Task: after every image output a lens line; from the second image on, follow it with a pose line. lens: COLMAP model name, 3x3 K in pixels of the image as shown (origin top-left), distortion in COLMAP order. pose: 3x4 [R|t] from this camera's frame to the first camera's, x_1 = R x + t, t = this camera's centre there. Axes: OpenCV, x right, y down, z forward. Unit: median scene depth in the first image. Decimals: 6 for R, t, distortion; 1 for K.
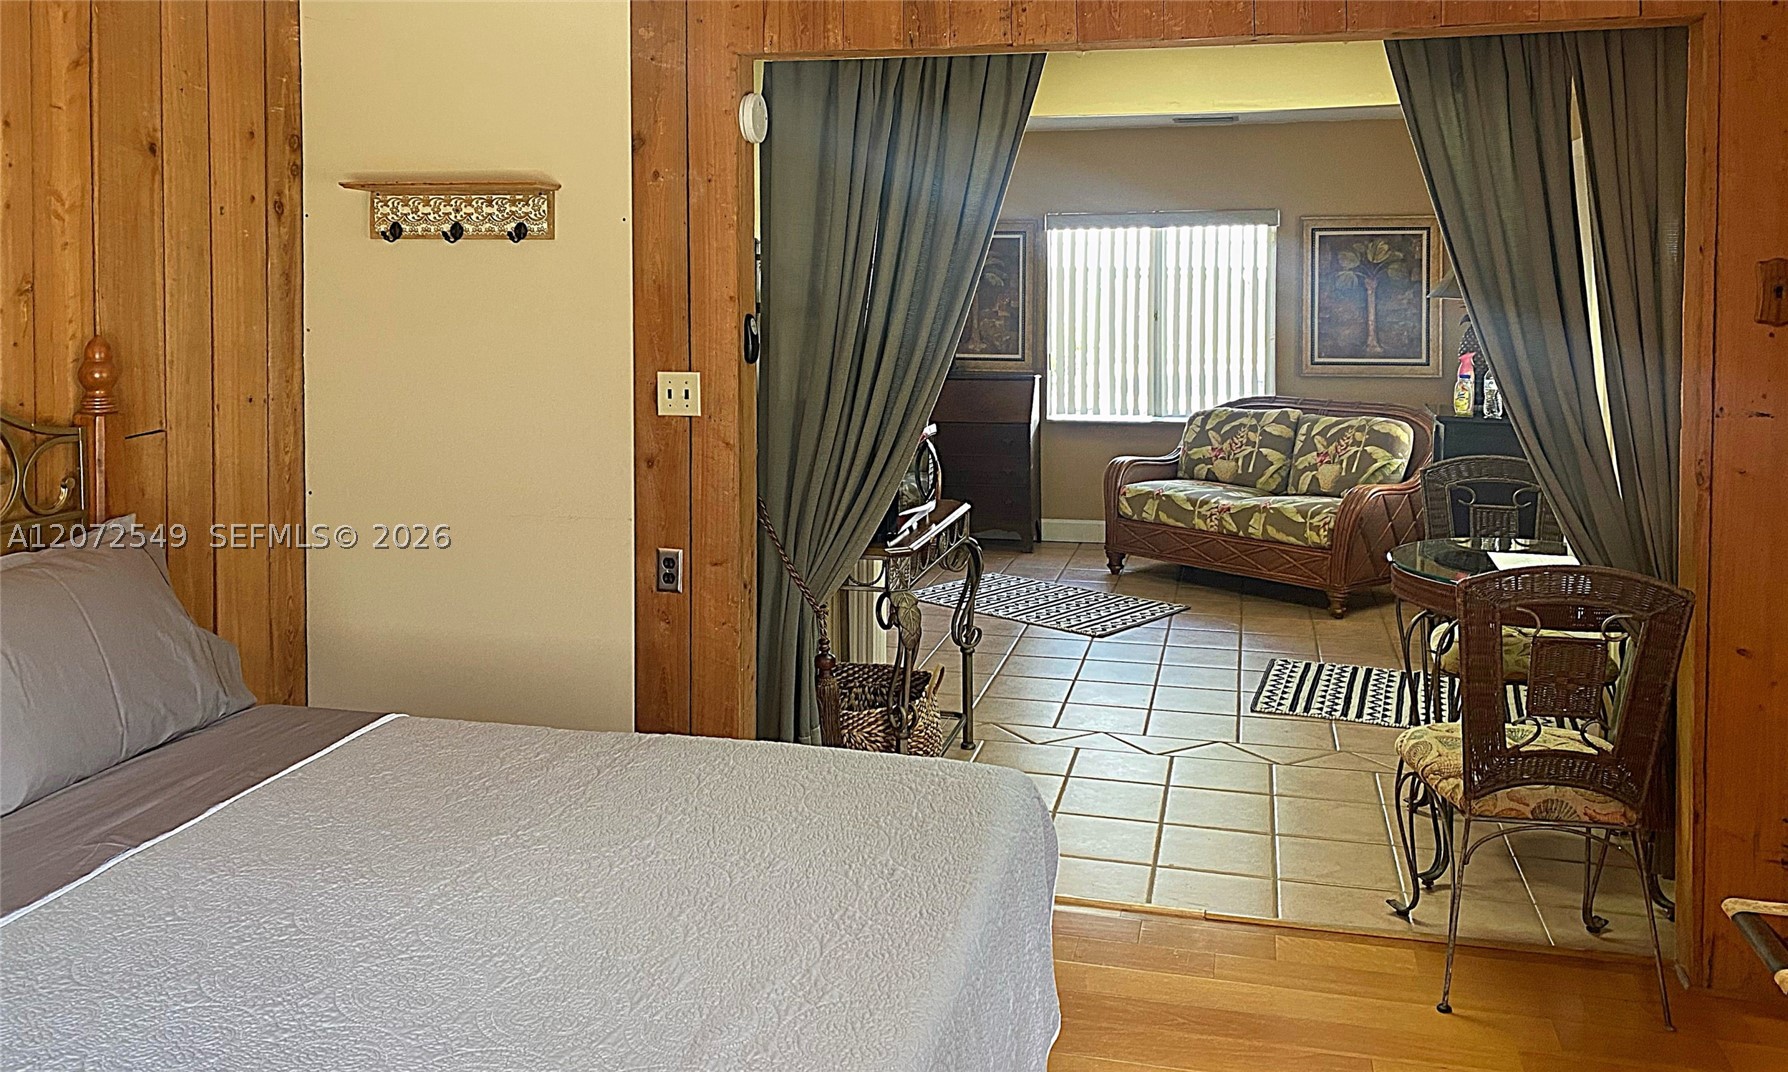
lens RADIAL K [[1462.6, 0, 891.7], [0, 1462.6, 513.6], [0, 0, 1]] dist [0.000534, 0.002119]
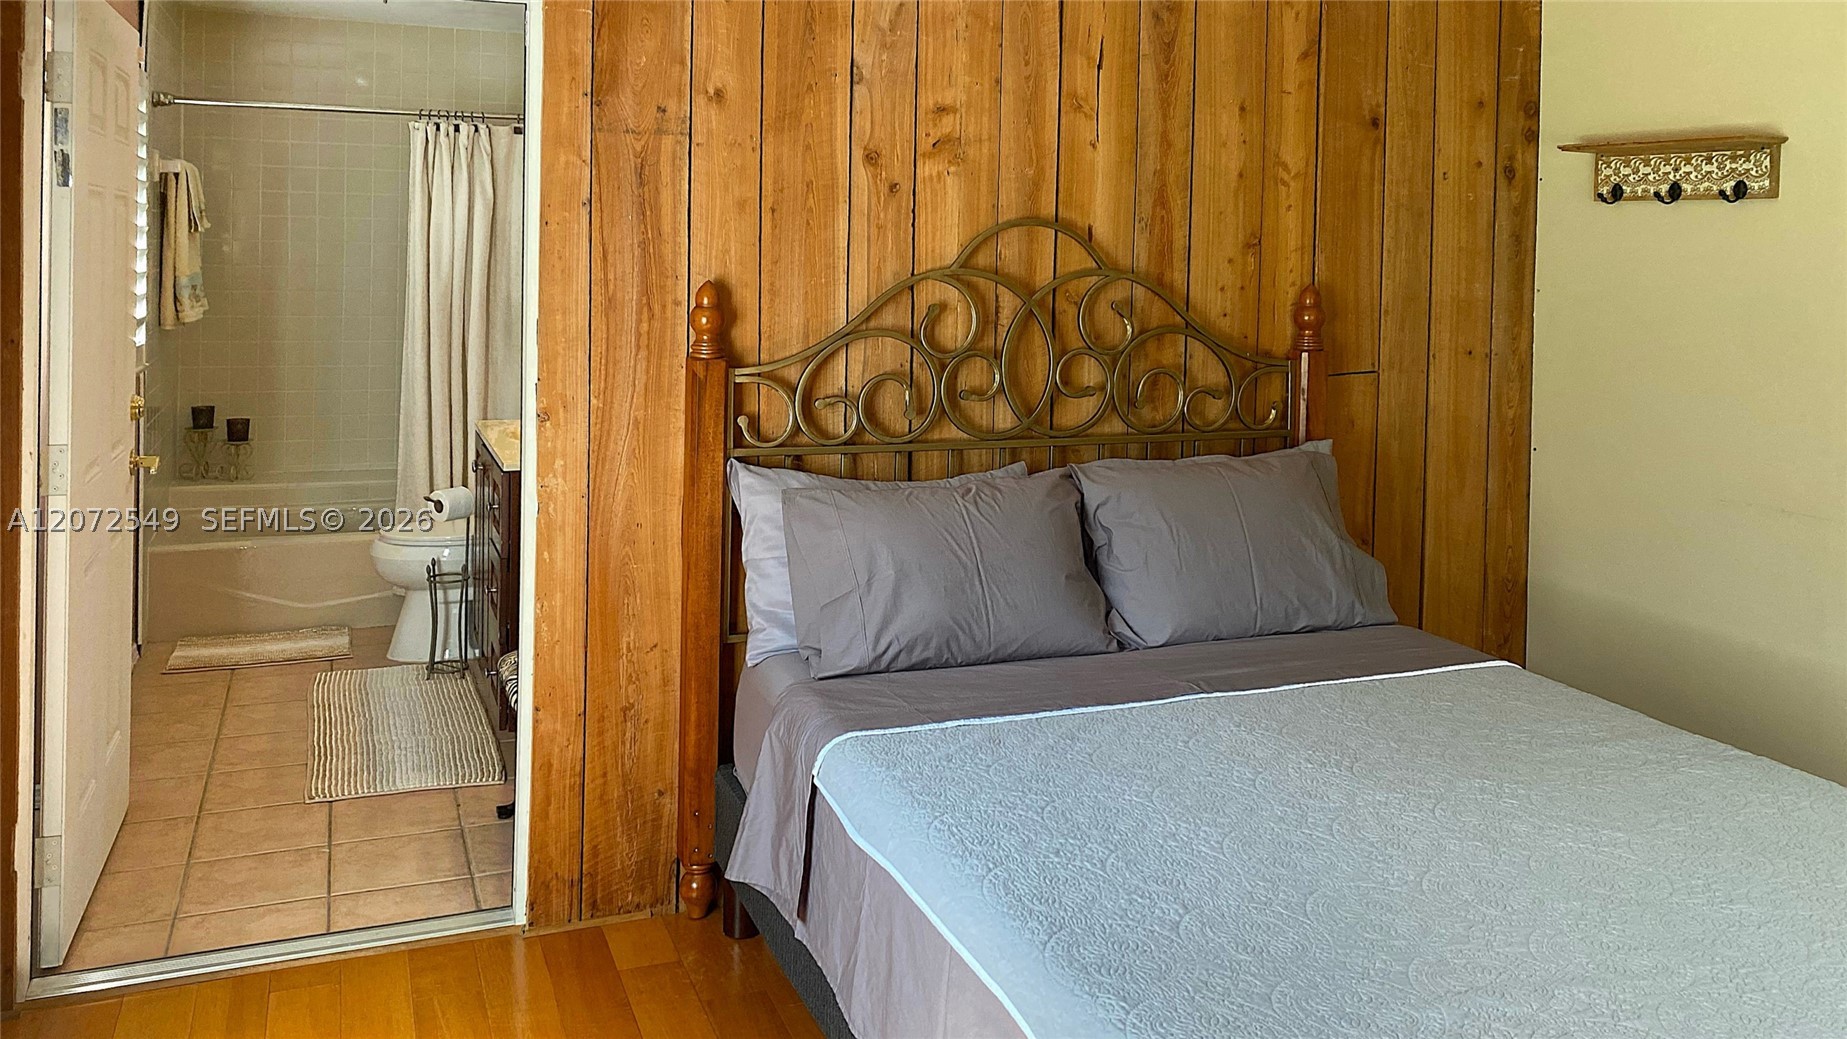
lens RADIAL K [[1453.1, 0, 923.5], [0, 1453.1, 519.5], [0, 0, 1]] dist [-0.003890, 0.002312]
pose [[0.579553, 0.160892, -0.798895, 0.221401], [-0.144823, 0.985047, 0.093320, 0.001901], [0.801963, 0.061615, 0.594187, 0.052029]]
